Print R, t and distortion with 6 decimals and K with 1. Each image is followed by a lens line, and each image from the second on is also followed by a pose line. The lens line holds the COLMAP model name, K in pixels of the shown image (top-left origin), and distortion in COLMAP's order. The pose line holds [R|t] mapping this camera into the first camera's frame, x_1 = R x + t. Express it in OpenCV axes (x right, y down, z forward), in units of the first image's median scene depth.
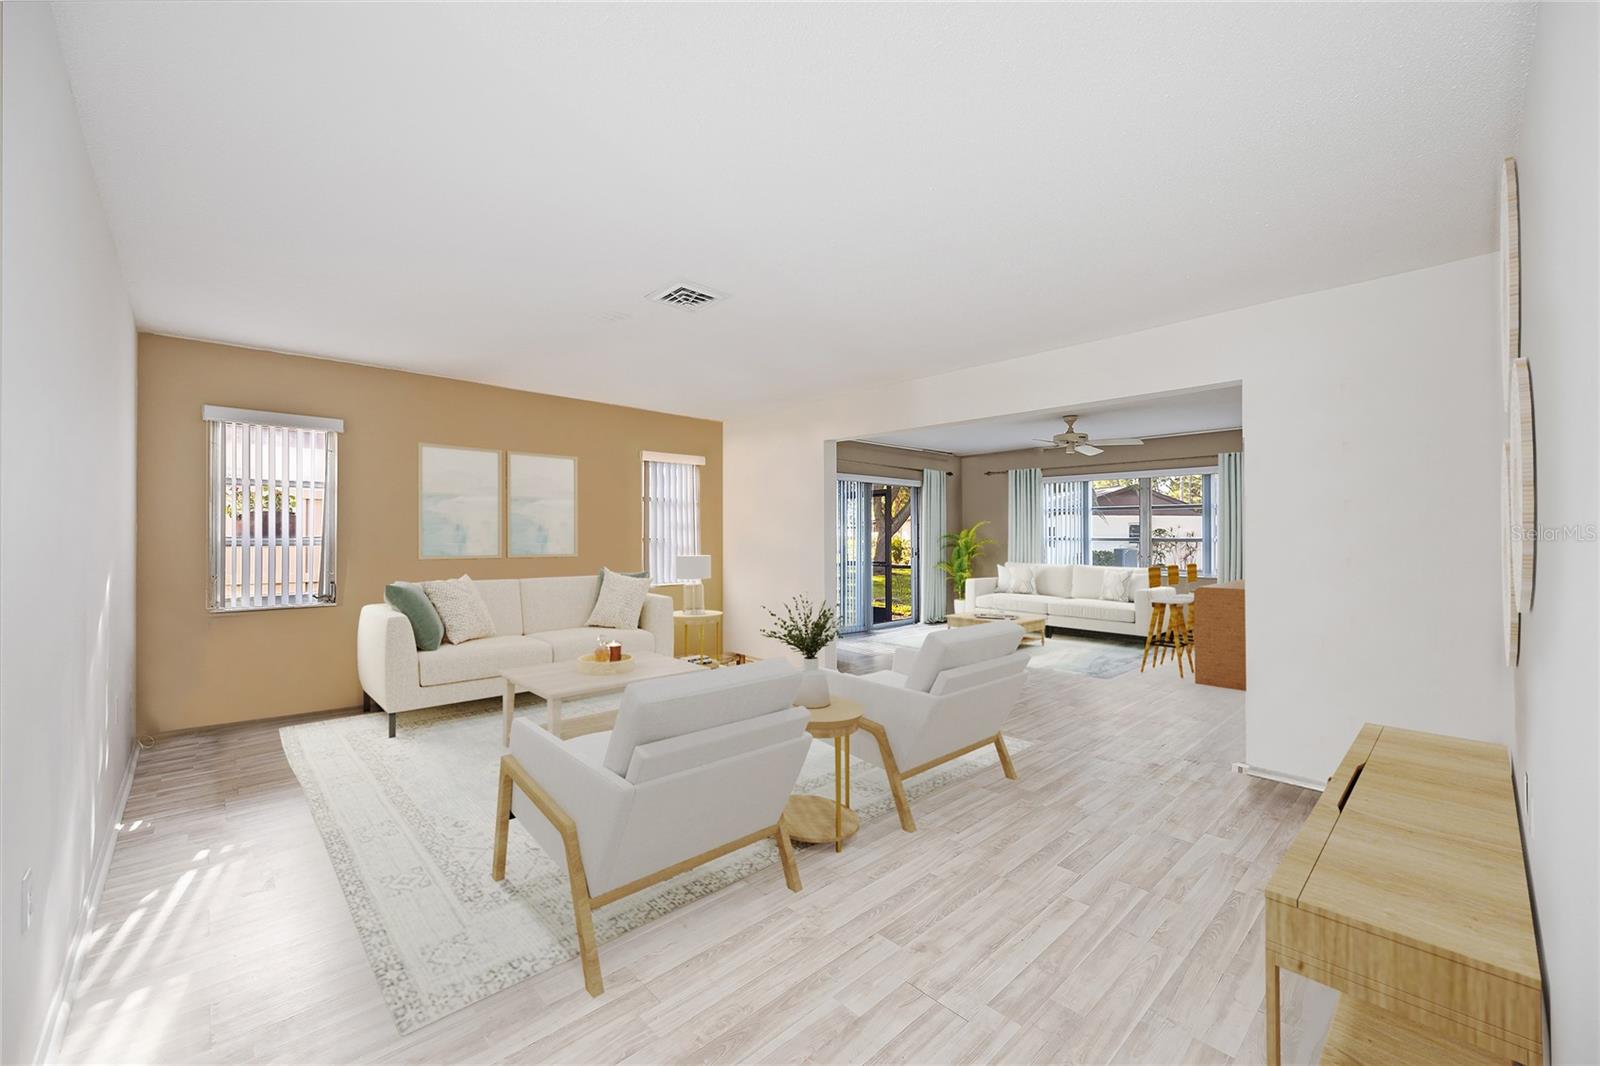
lens RADIAL K [[626.6, 0, 874.4], [0, 626.6, 532.8], [0, 0, 1]] dist [-0.000686, -0.000152]
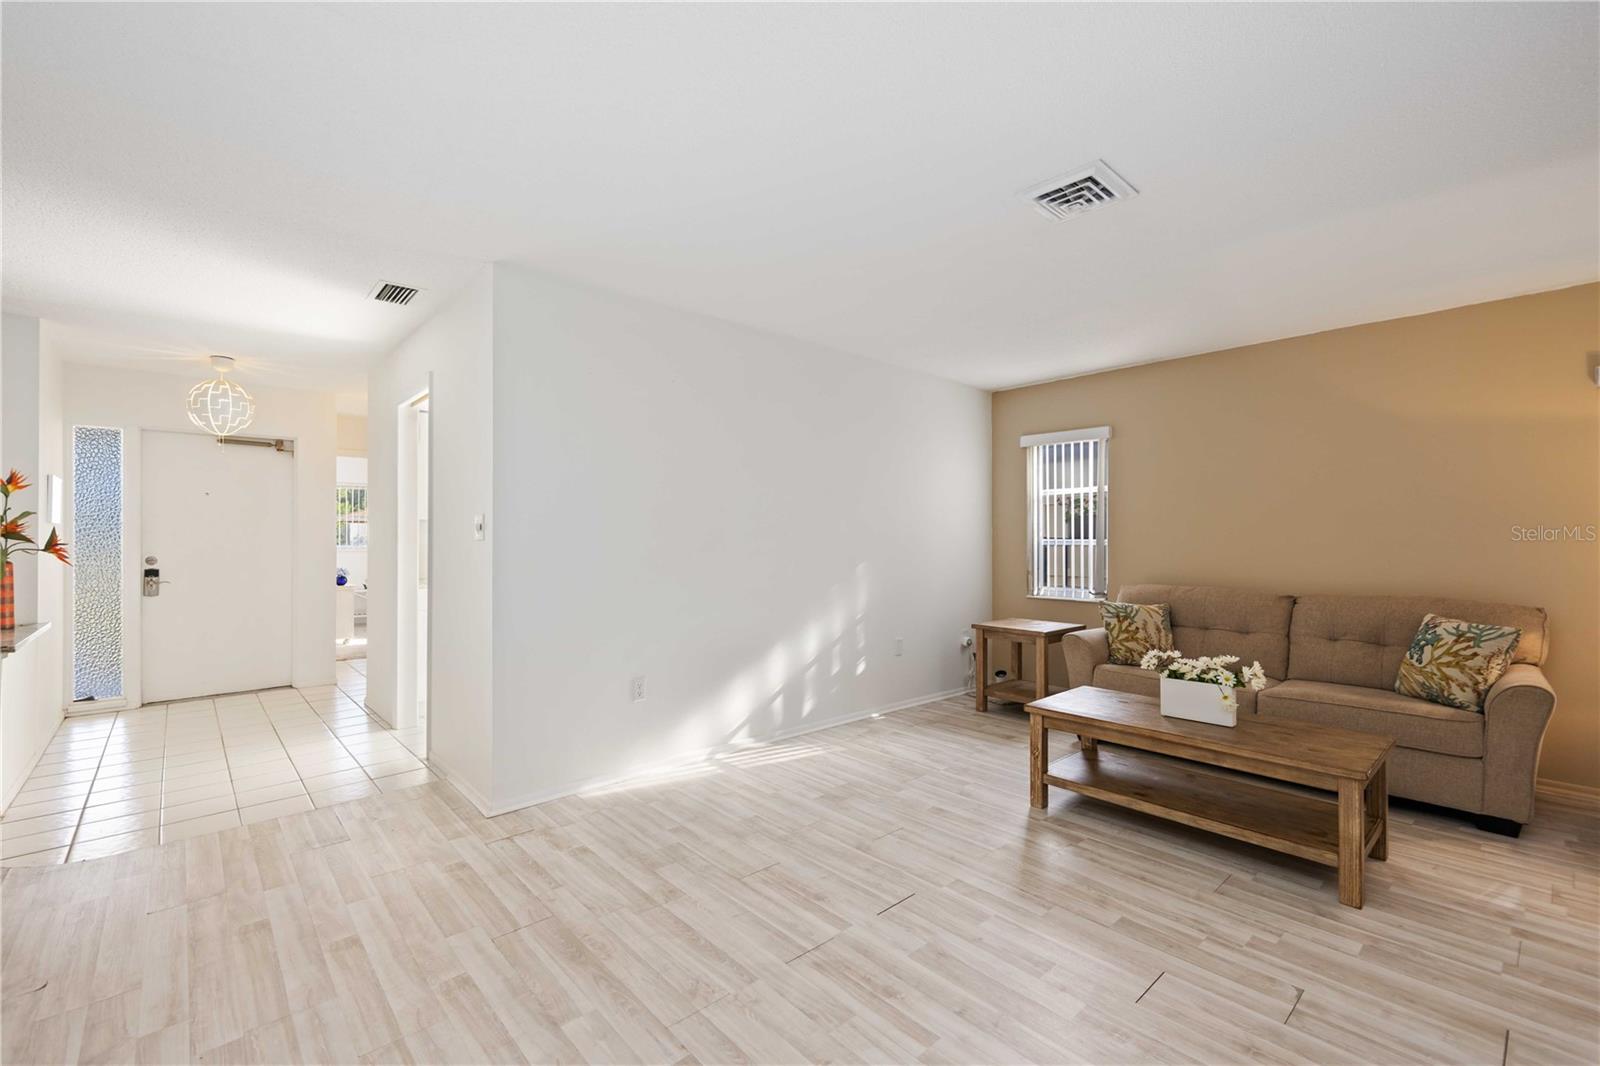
lens RADIAL K [[679.7, 0, 710.8], [0, 679.7, 537.4], [0, 0, 1]] dist [0.000779, -0.000422]
pose [[-0.145194, -0.000327, -0.989403, 0.409623], [0.007456, 0.999971, -0.001425, 0.002198], [0.989375, -0.007584, -0.145187, 0.566496]]
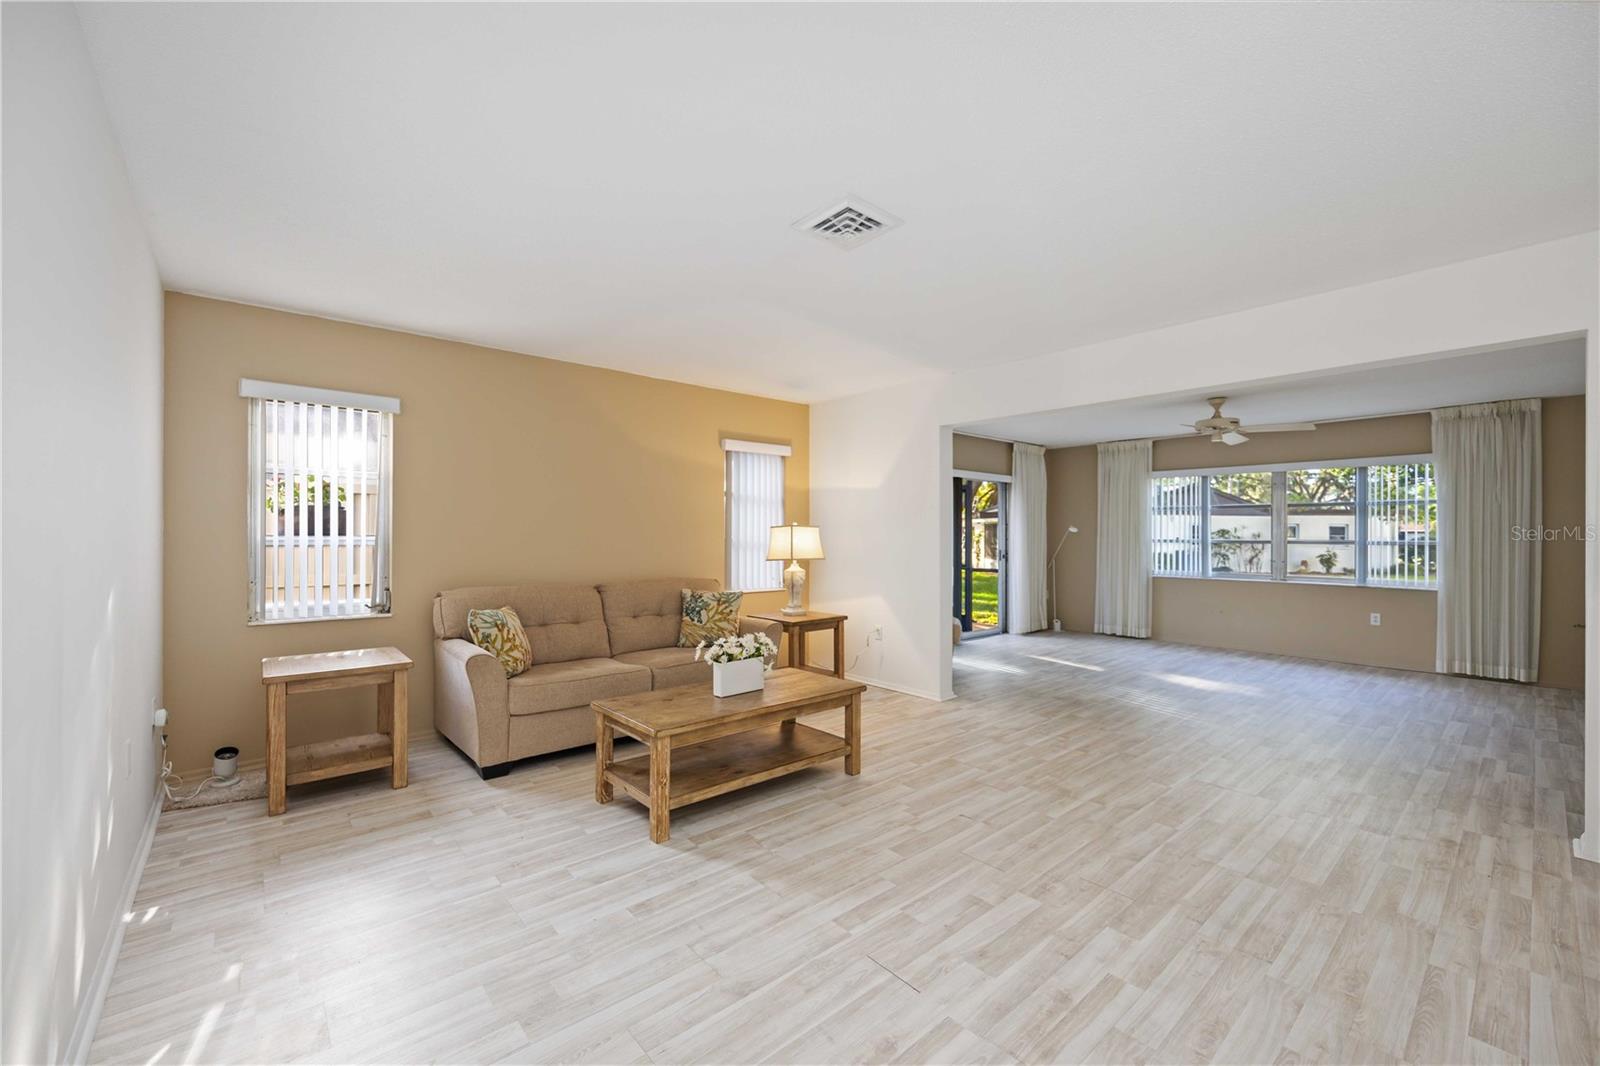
lens RADIAL K [[635.0, 0, 878.7], [0, 635.0, 535.0], [0, 0, 1]] dist [-0.000349, 0.000113]
pose [[0.999287, 0.003619, -0.037577, -0.184135], [-0.003493, 0.999988, 0.003401, -0.000271], [0.037588, -0.003267, 0.999288, 0.181200]]
